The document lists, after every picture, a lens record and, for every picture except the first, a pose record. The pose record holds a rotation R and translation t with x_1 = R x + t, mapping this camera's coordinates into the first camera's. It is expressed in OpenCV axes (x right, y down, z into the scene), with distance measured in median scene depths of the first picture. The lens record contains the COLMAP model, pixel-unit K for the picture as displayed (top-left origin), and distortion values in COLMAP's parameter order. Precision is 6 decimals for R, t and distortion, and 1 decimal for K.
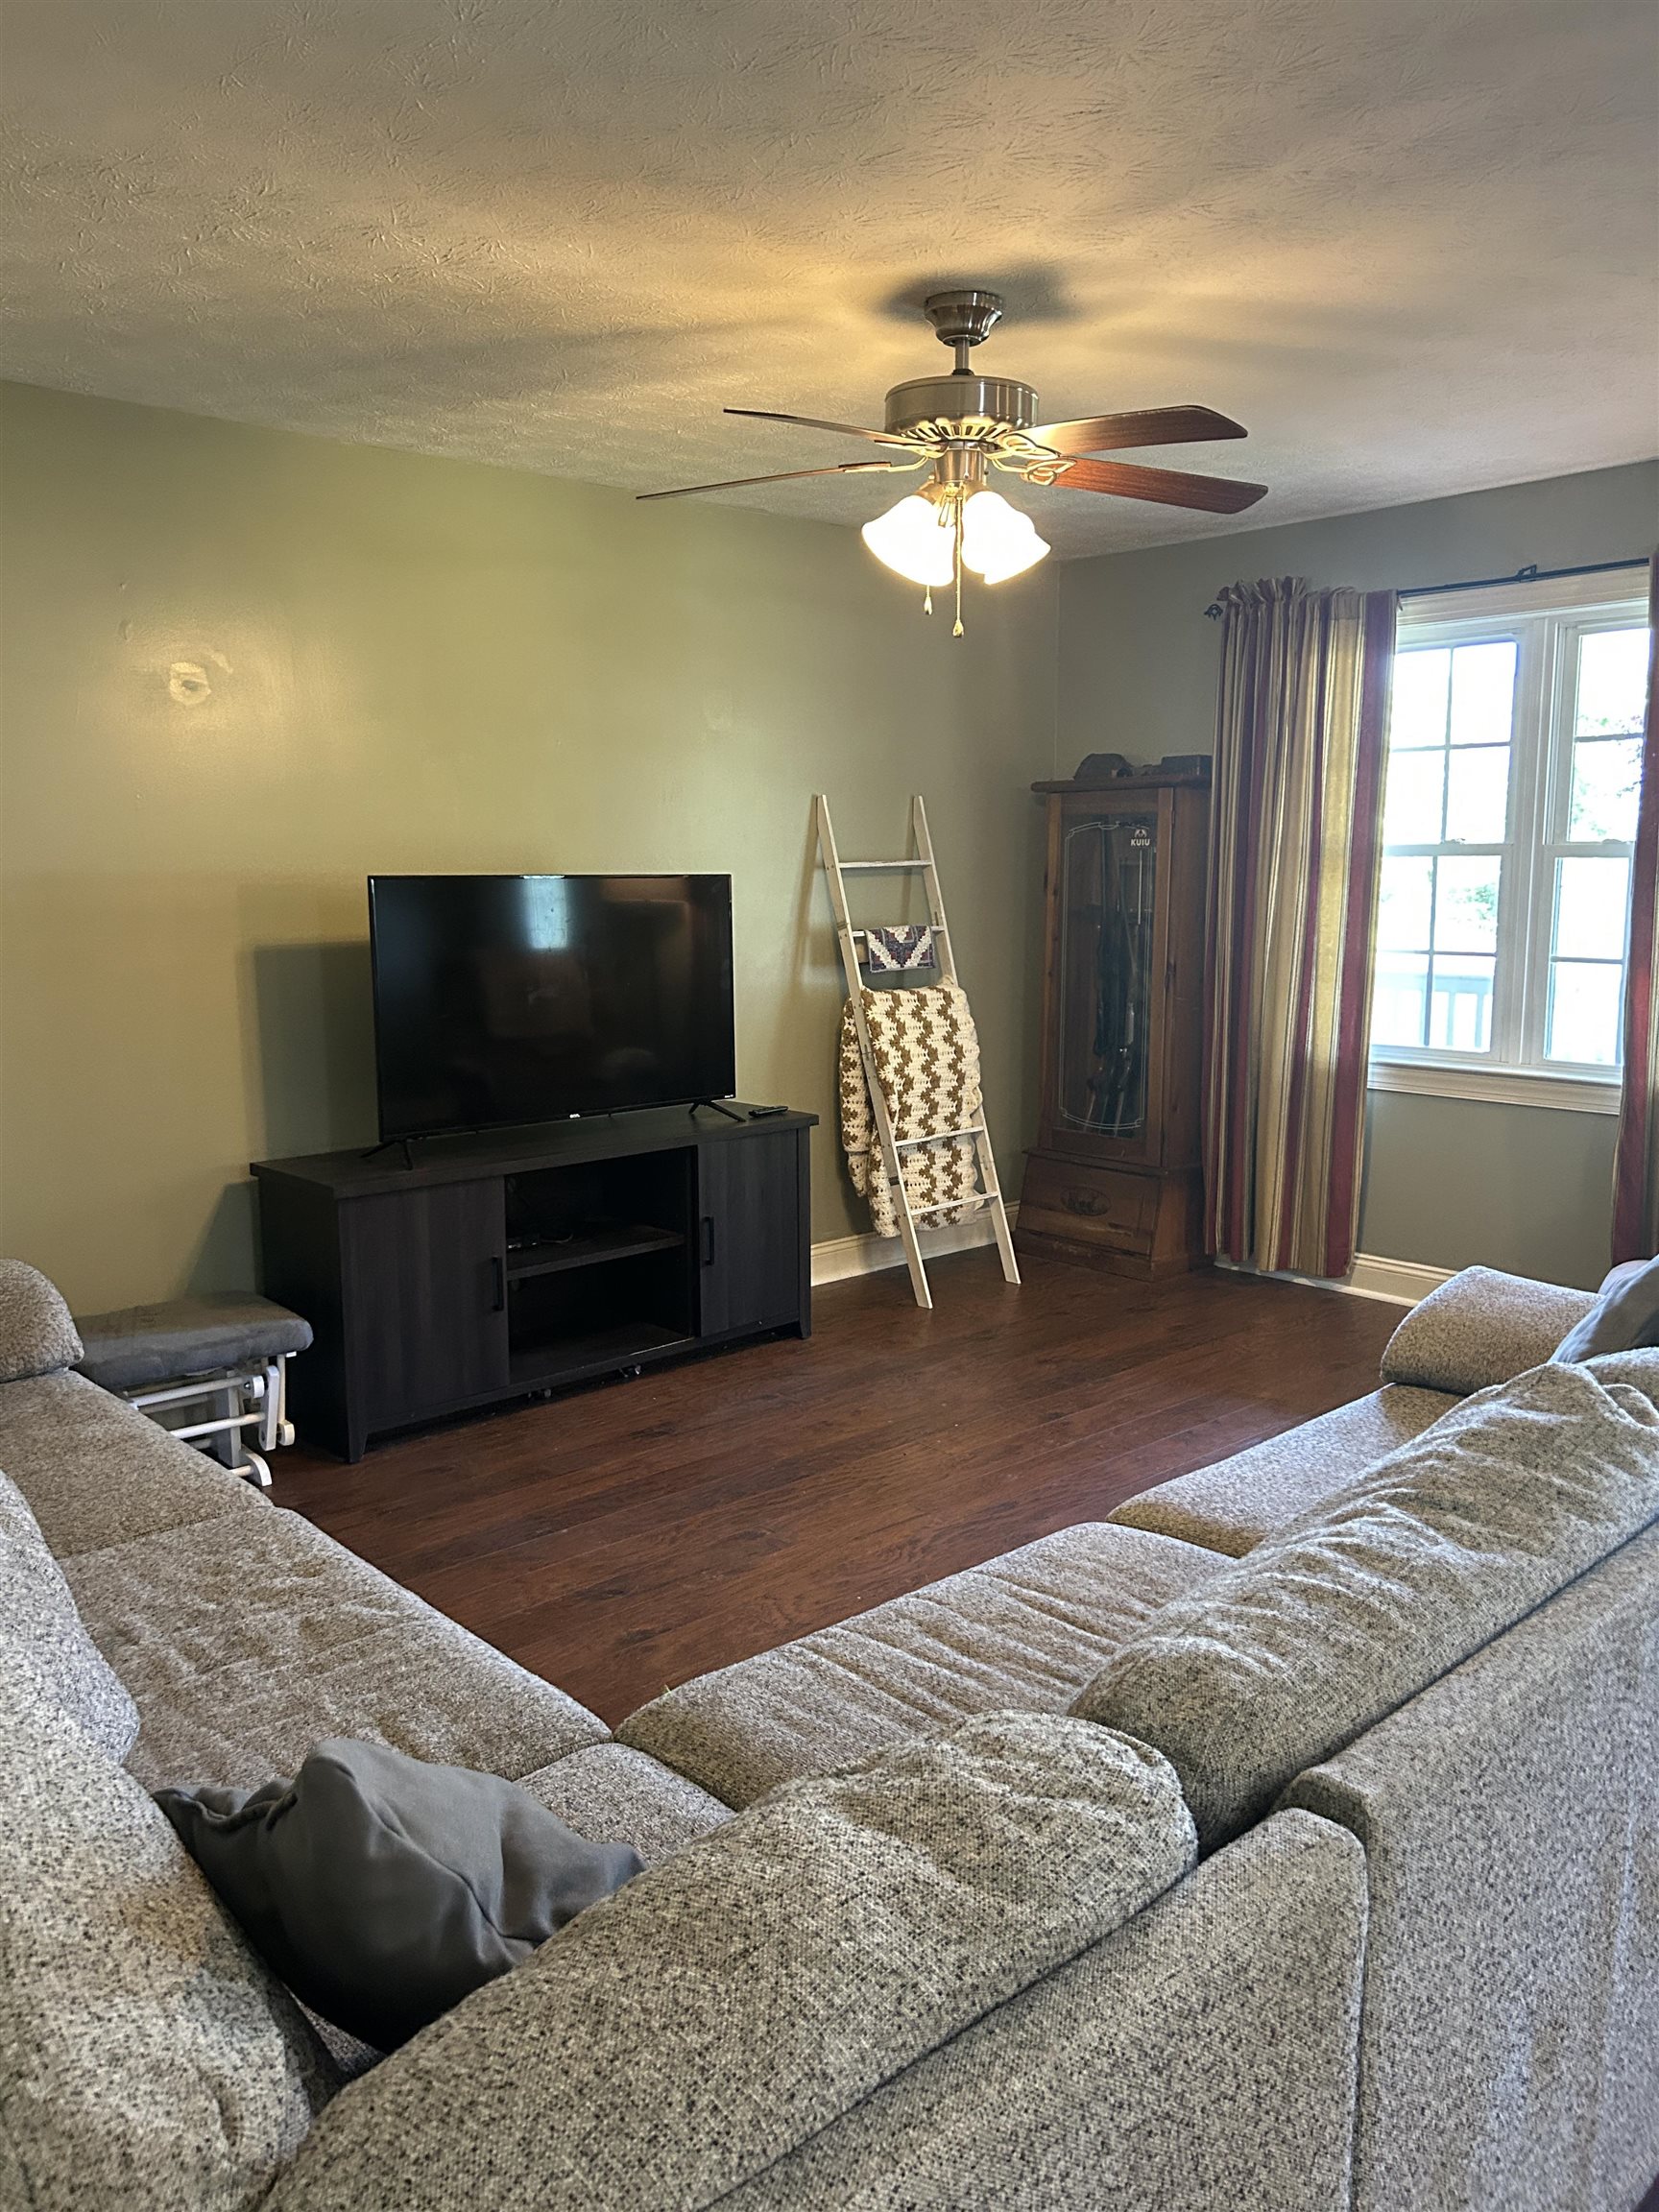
lens RADIAL K [[1659.2, 0, 829.8], [0, 1659.2, 1115.6], [0, 0, 1]] dist [0.042449, -0.051767]
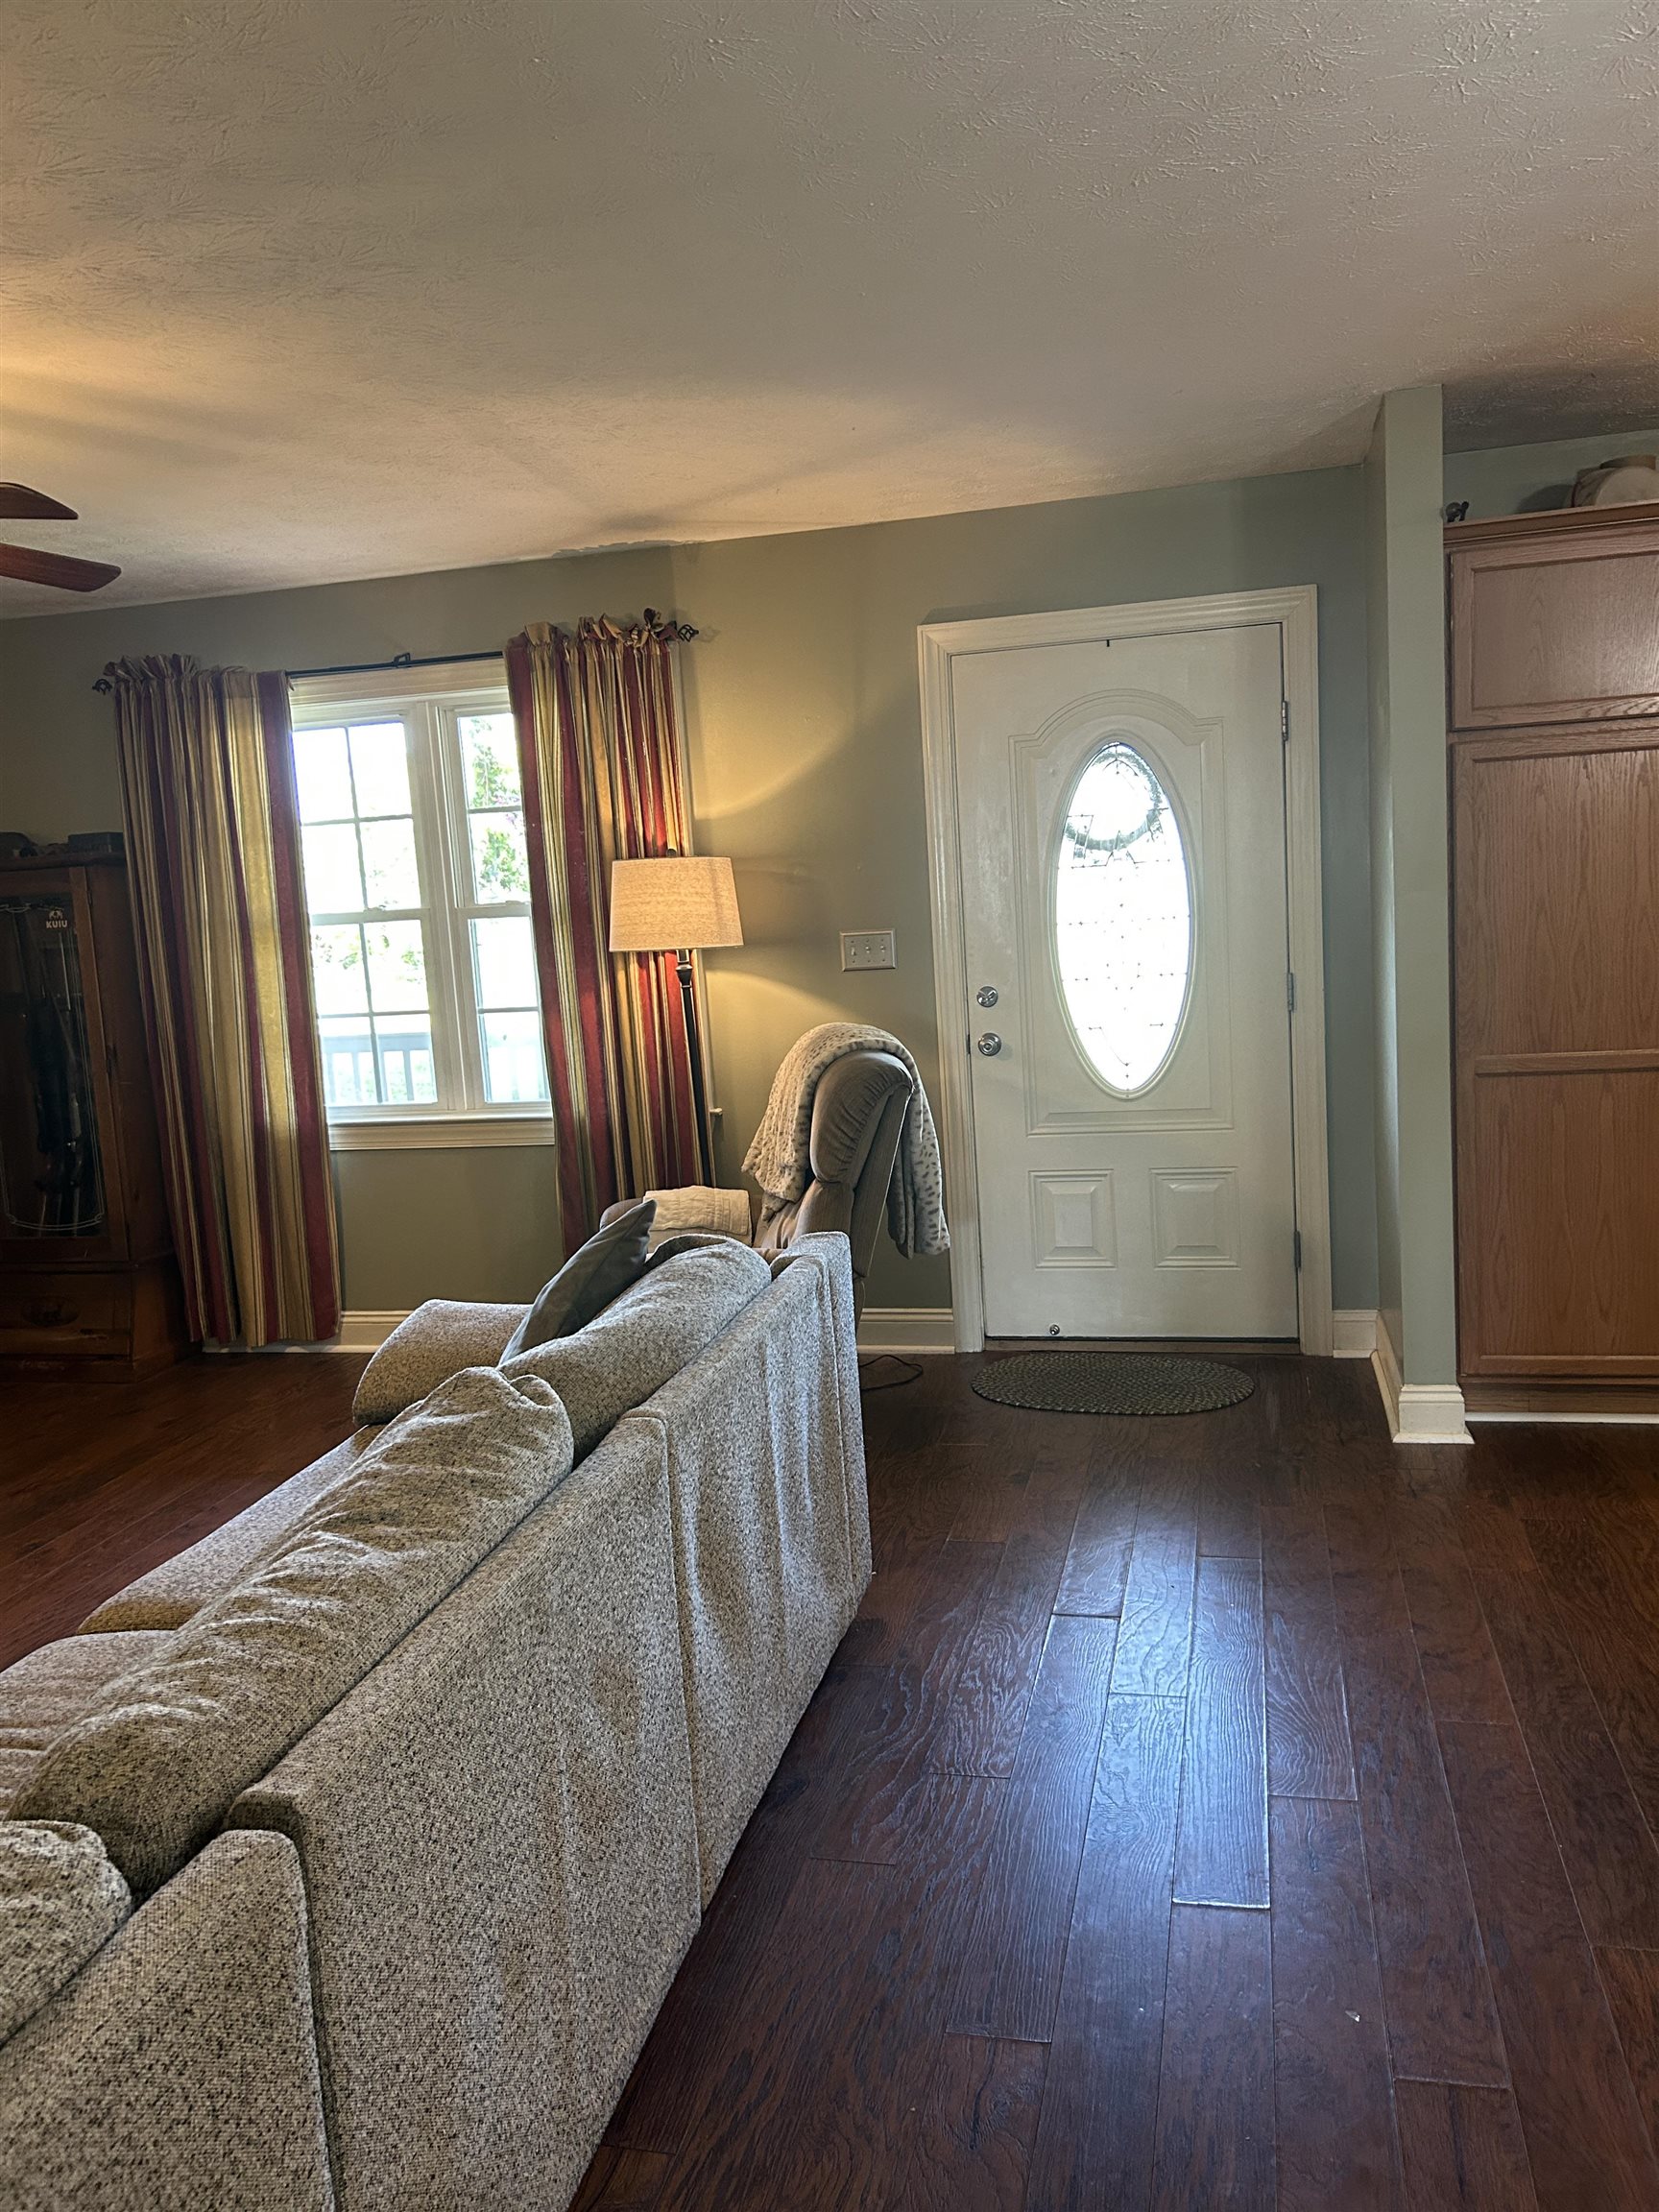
lens RADIAL K [[1659.2, 0, 832.0], [0, 1659.2, 1114.3], [0, 0, 1]] dist [0.042449, -0.051767]
pose [[0.825117, -0.118860, 0.552317, 0.015867], [0.141760, 0.989900, 0.001251, 0.004816], [-0.546887, 0.077264, 0.833633, -0.030502]]
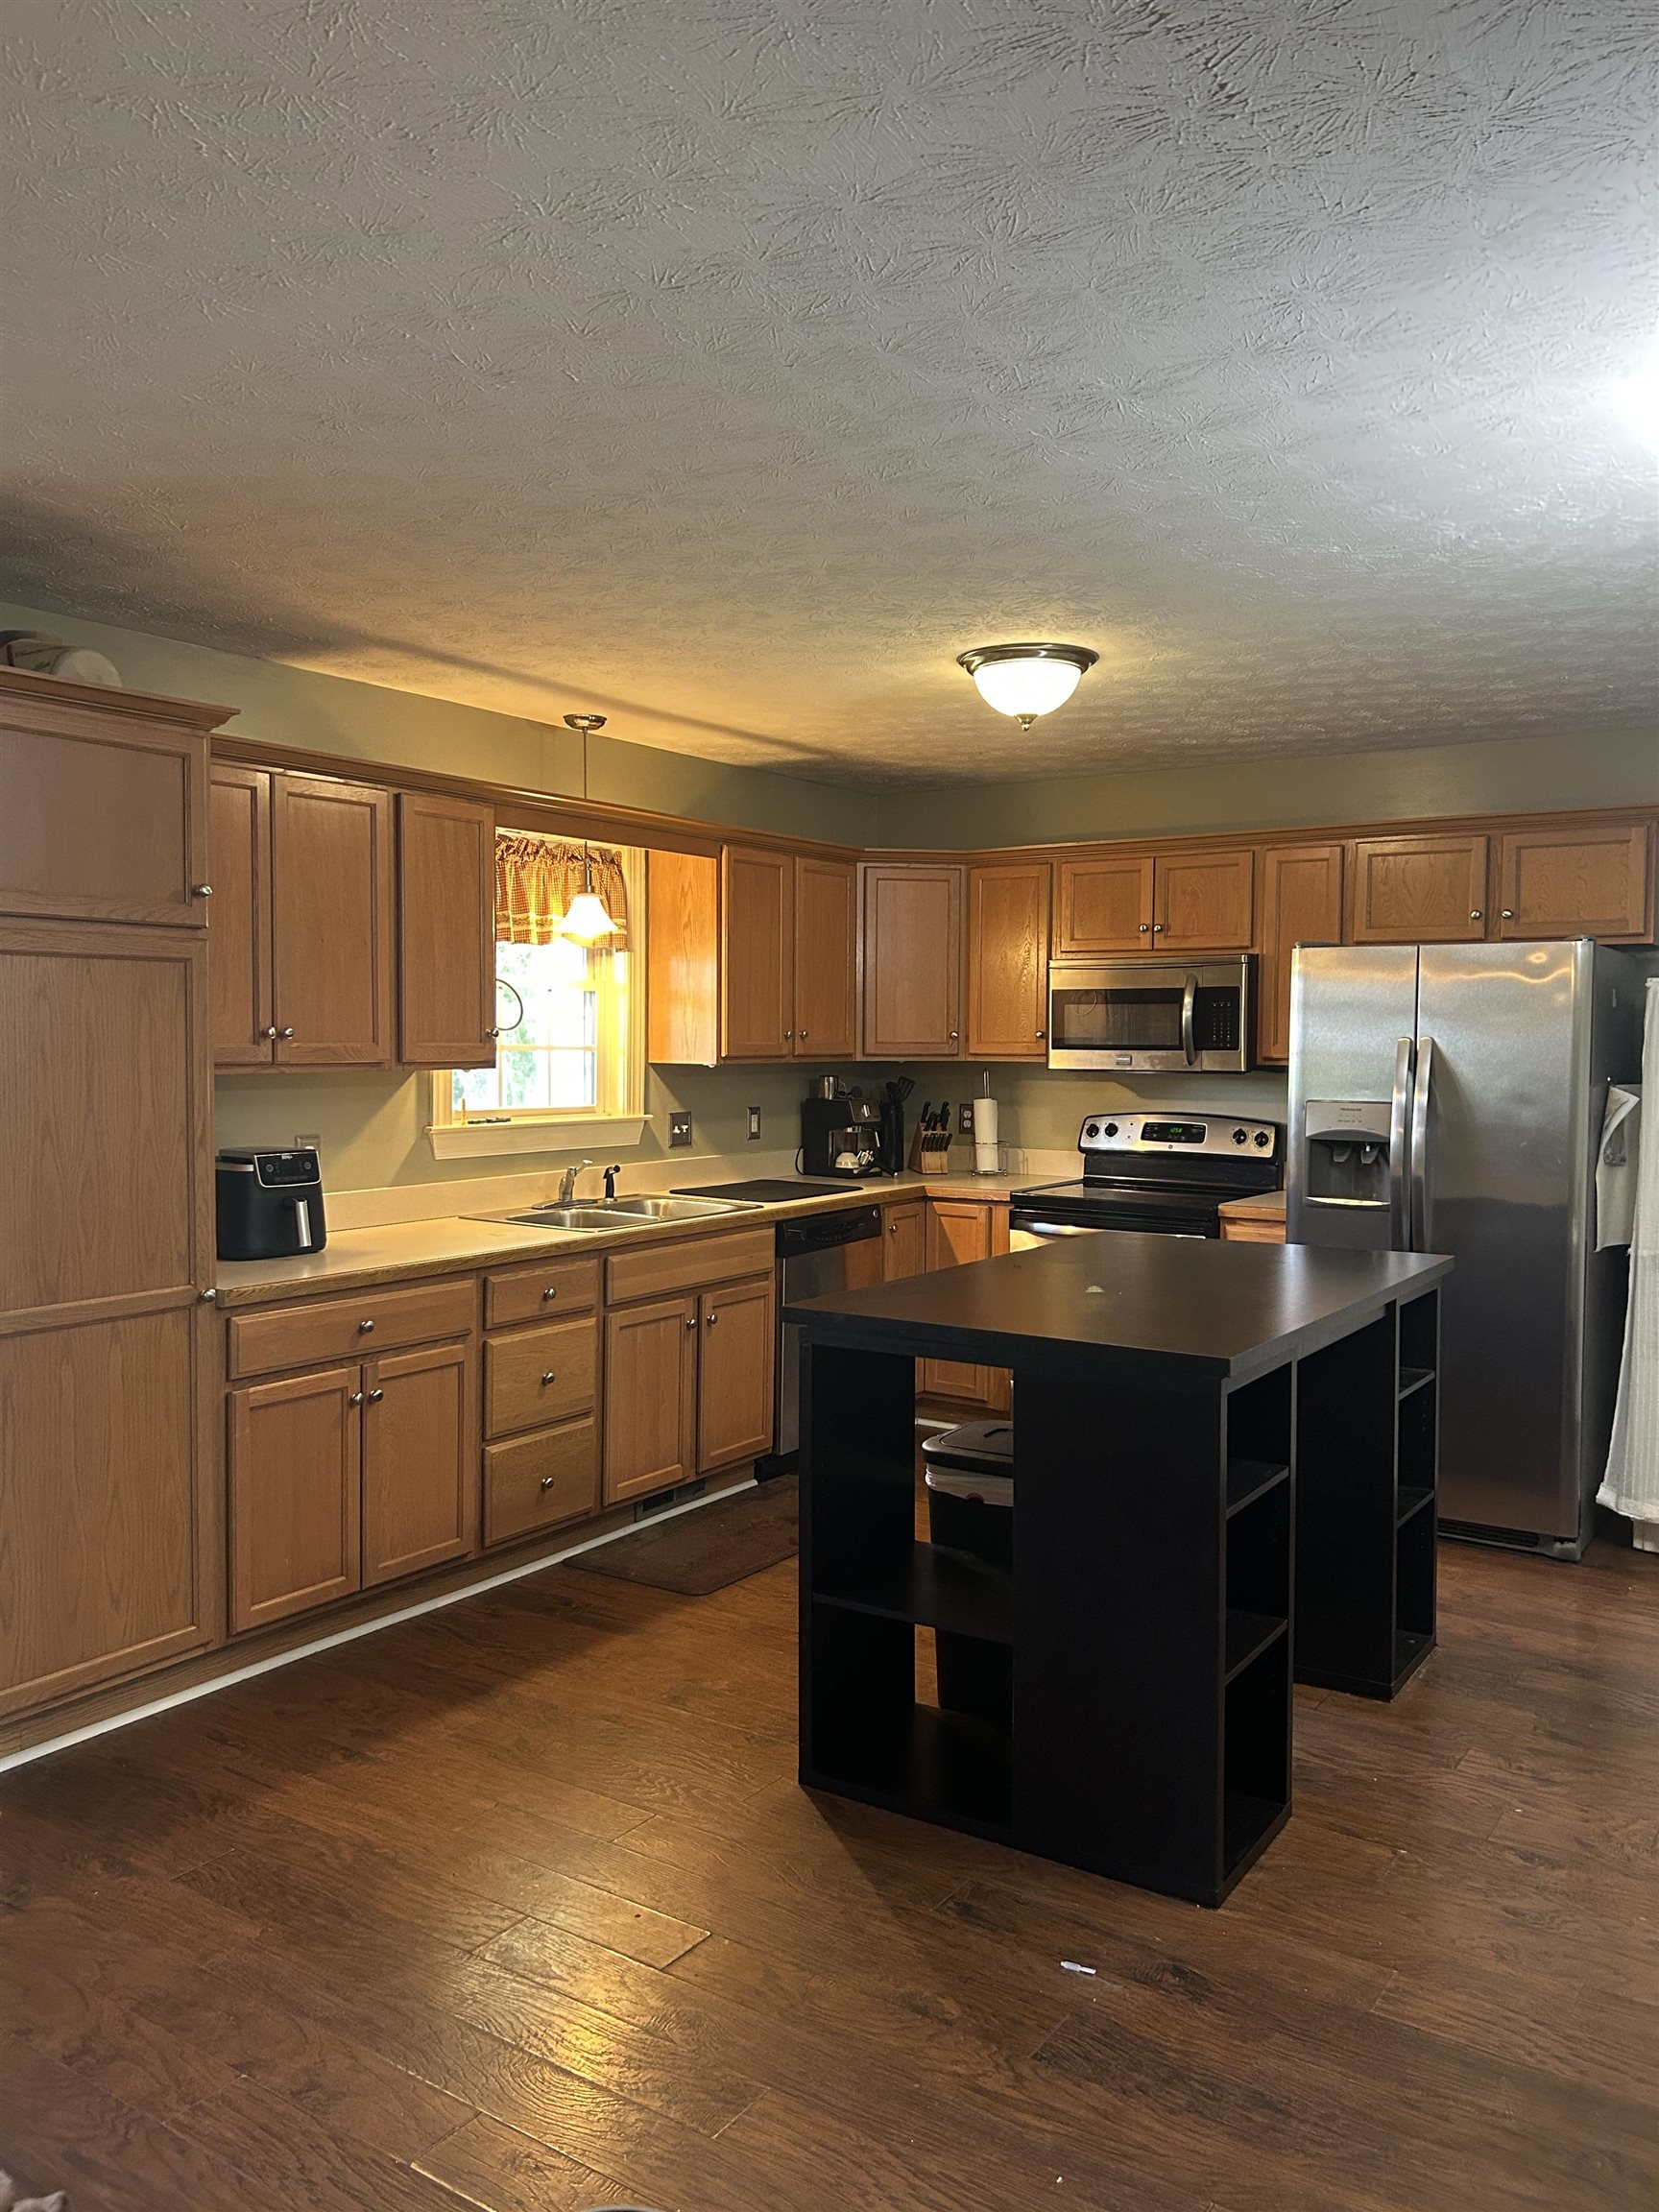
lens RADIAL K [[1659.2, 0, 836.9], [0, 1659.2, 1101.7], [0, 0, 1]] dist [0.042449, -0.051767]
pose [[-0.248956, -0.038442, 0.967752, 0.021392], [0.144927, 0.986483, 0.076469, -0.072456], [-0.957610, 0.159291, -0.240019, 0.353407]]
